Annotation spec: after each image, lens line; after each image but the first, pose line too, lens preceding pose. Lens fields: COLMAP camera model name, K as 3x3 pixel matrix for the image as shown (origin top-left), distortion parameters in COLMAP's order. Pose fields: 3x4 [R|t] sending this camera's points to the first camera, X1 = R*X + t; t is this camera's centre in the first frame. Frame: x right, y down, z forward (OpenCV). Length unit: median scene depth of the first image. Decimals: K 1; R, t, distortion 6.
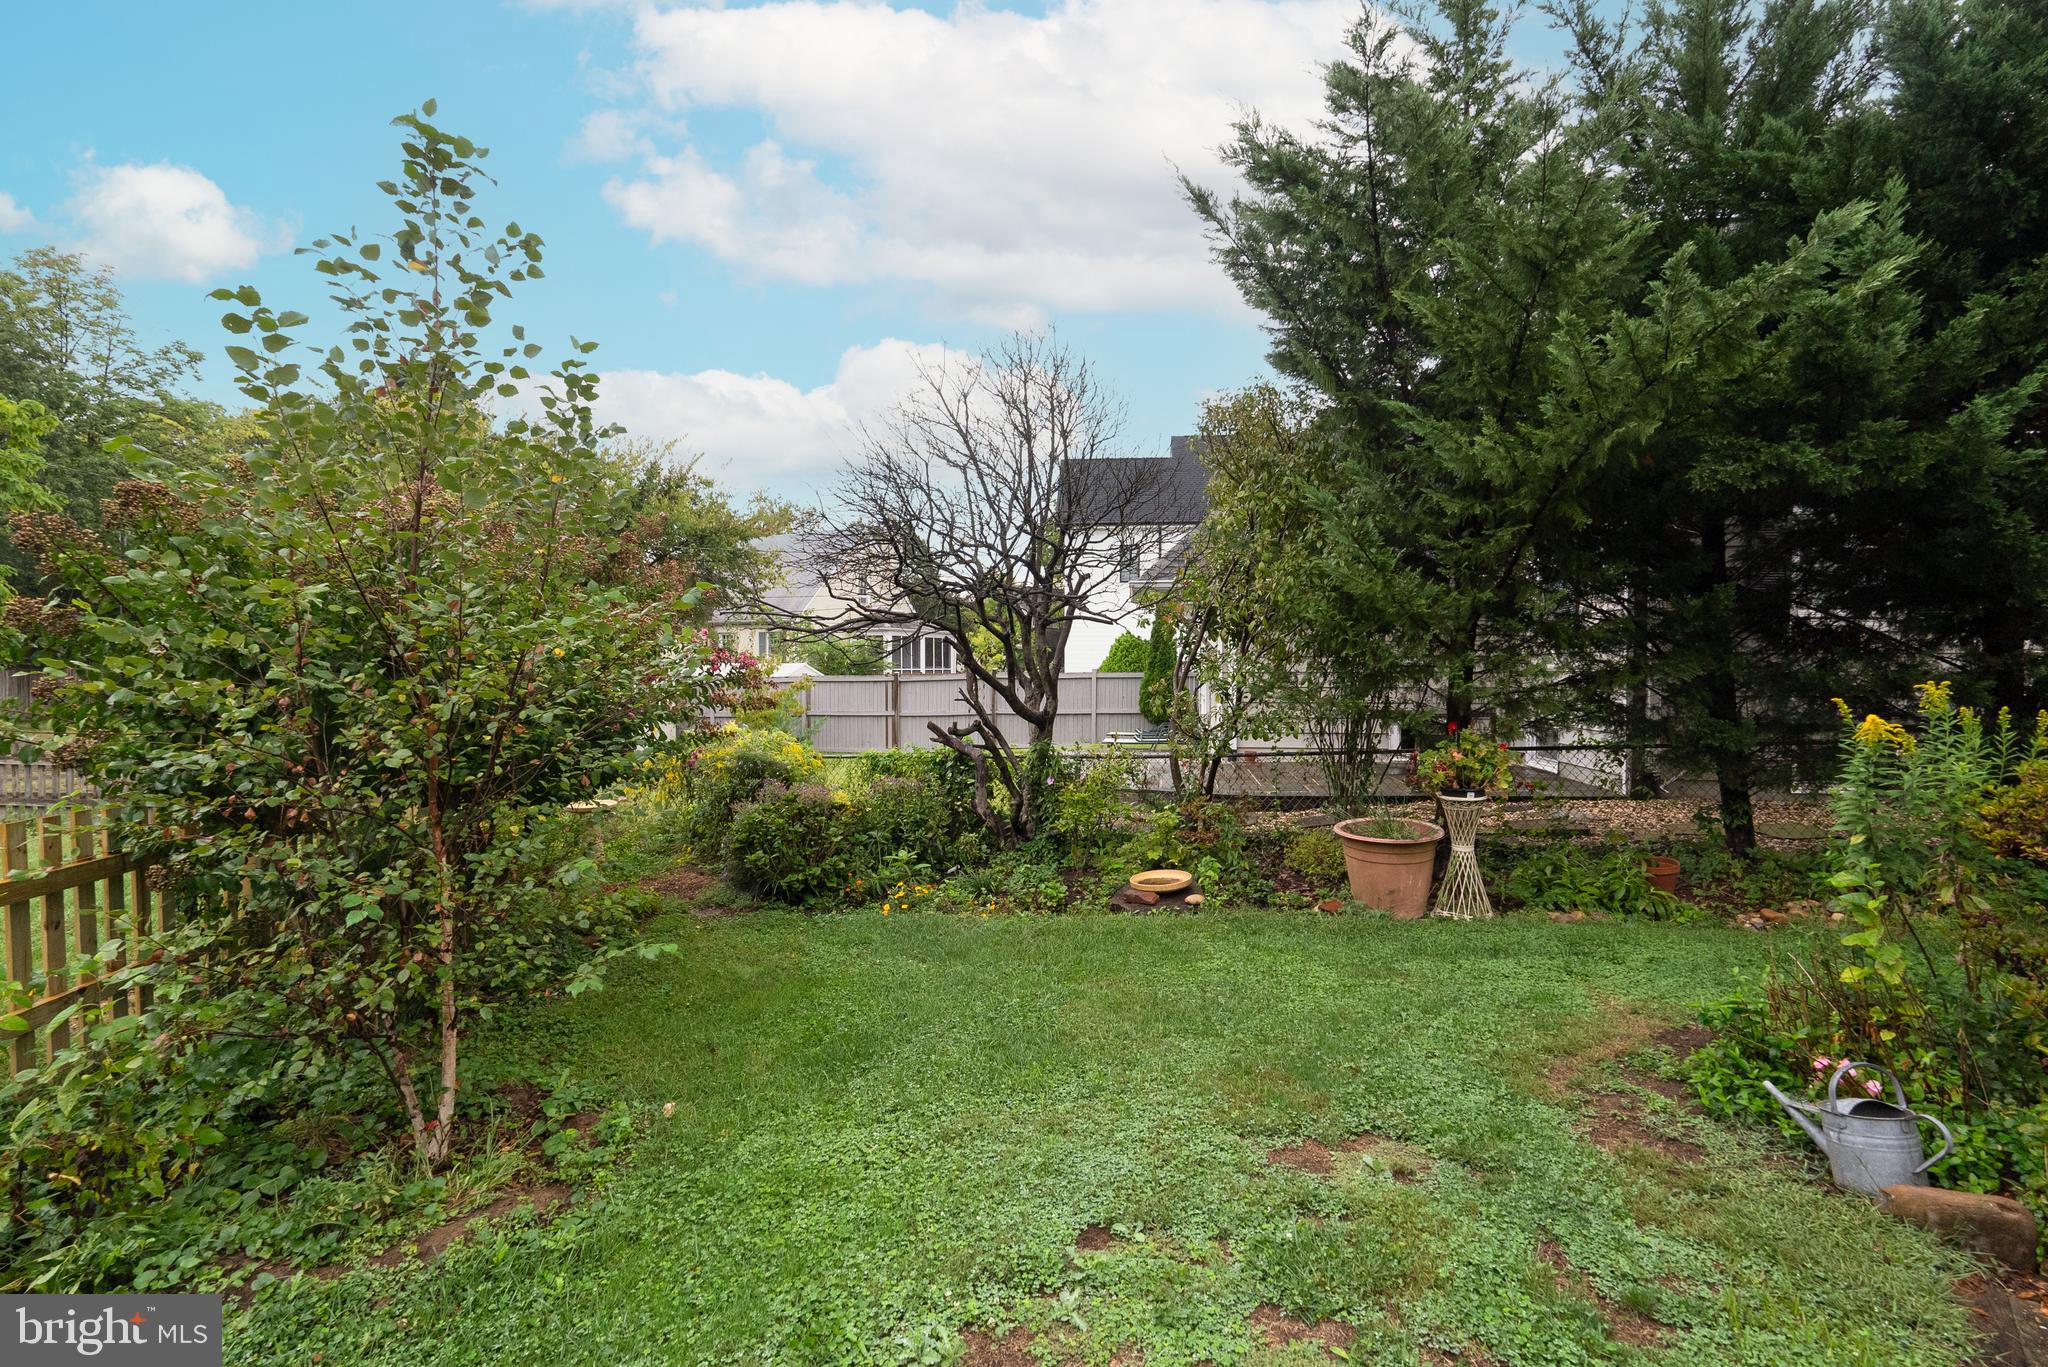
lens RADIAL K [[920.8, 0, 1025.5], [0, 920.8, 686.4], [0, 0, 1]] dist [-0.003487, -0.000542]
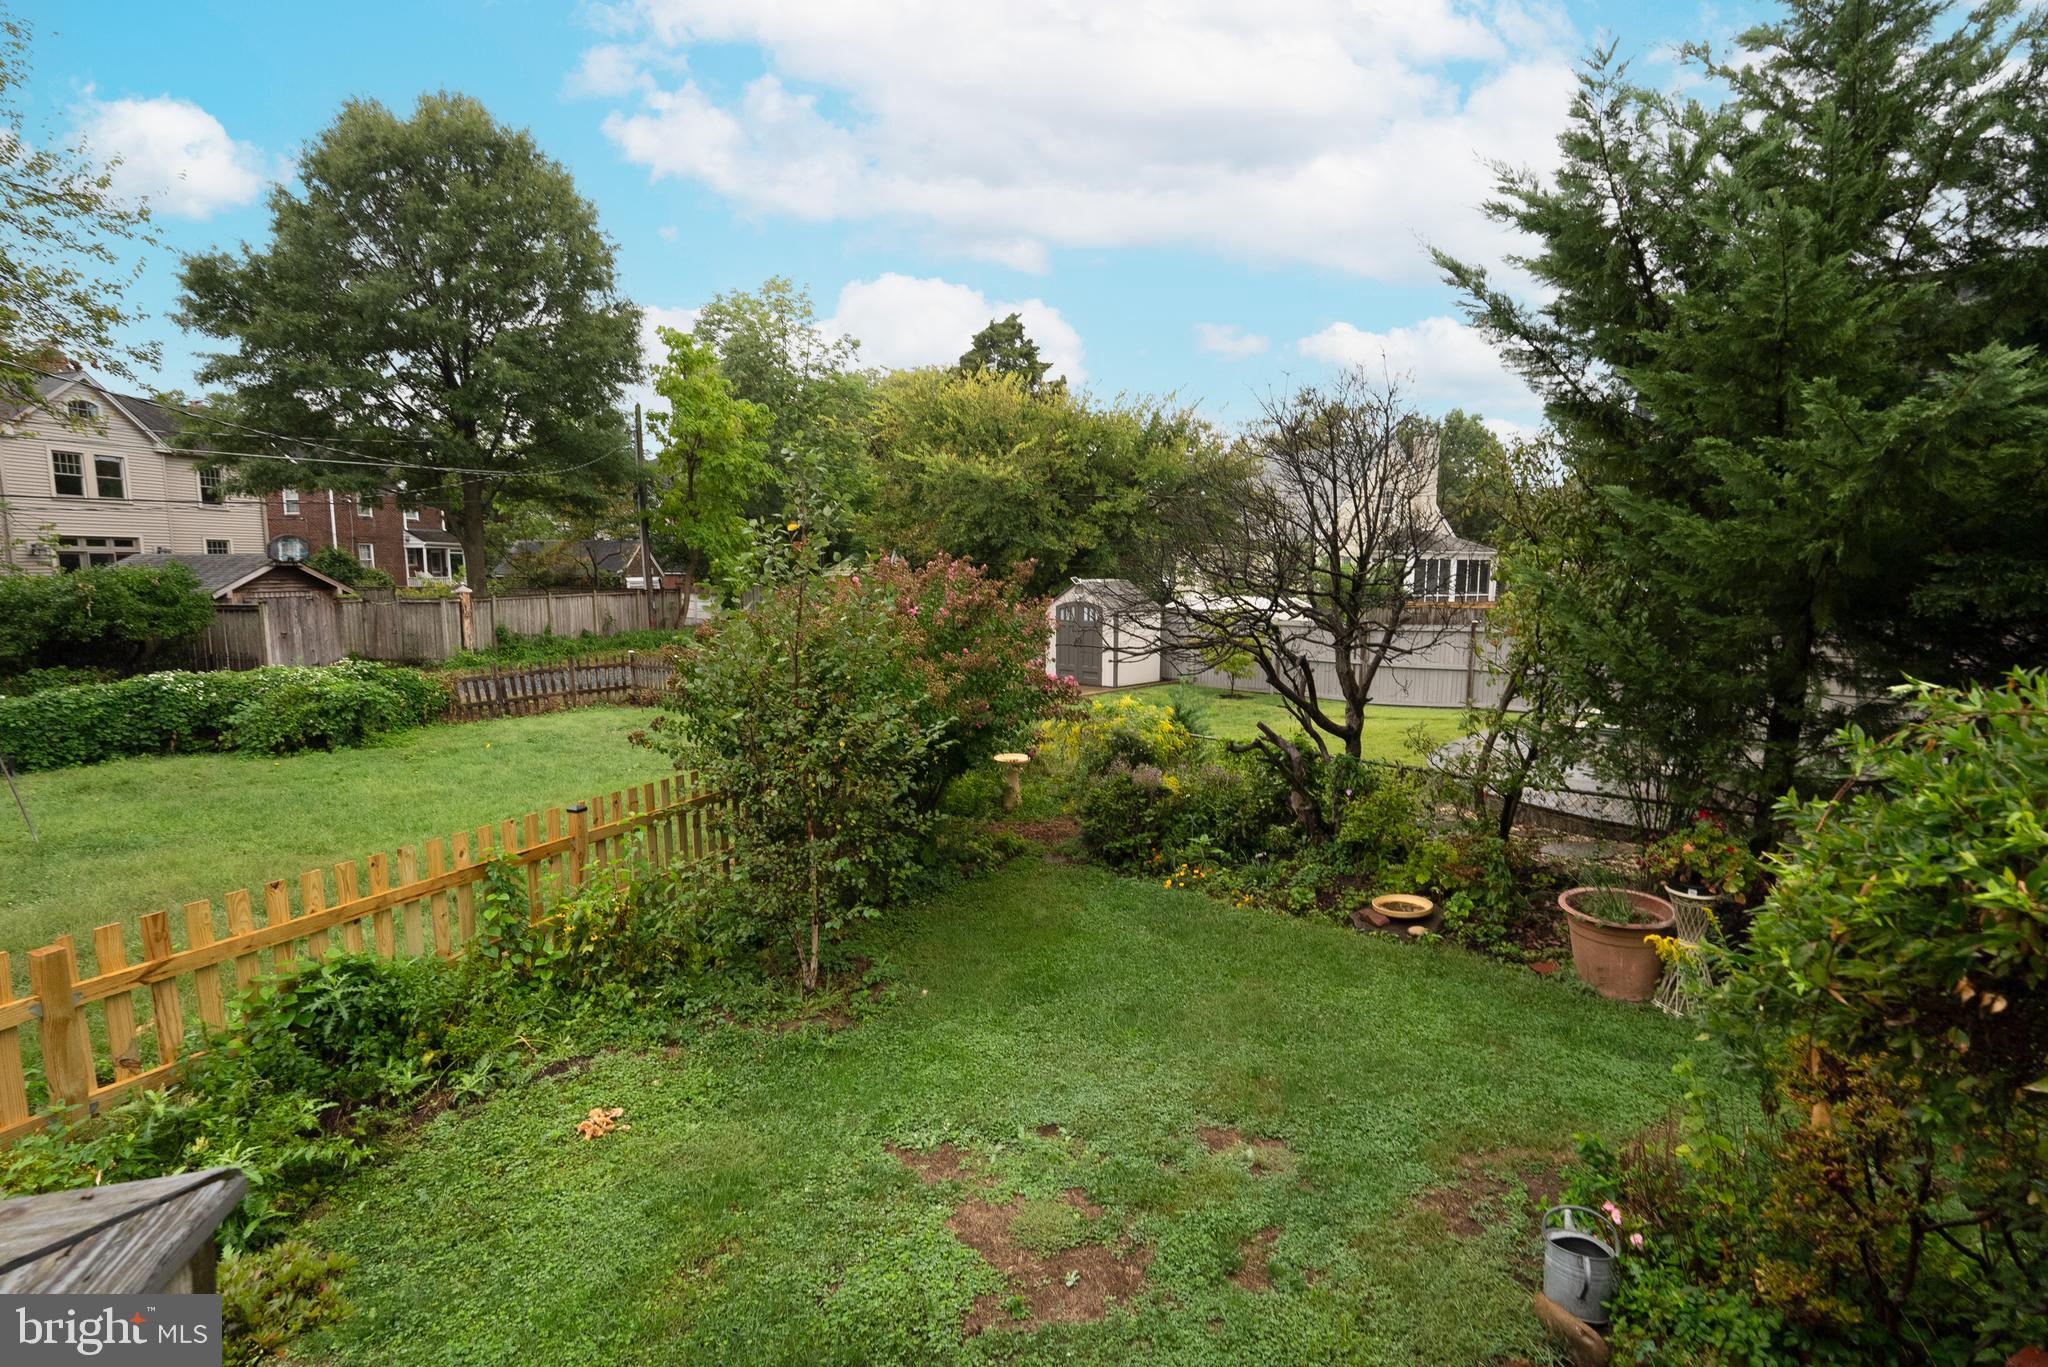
lens RADIAL K [[995.4, 0, 1023.2], [0, 995.4, 680.6], [0, 0, 1]] dist [-0.000243, 0.000008]
pose [[0.819900, 0.078914, -0.567042, 0.368147], [-0.013274, 0.992809, 0.118974, -0.162344], [0.572353, -0.090020, 0.815051, -0.165621]]
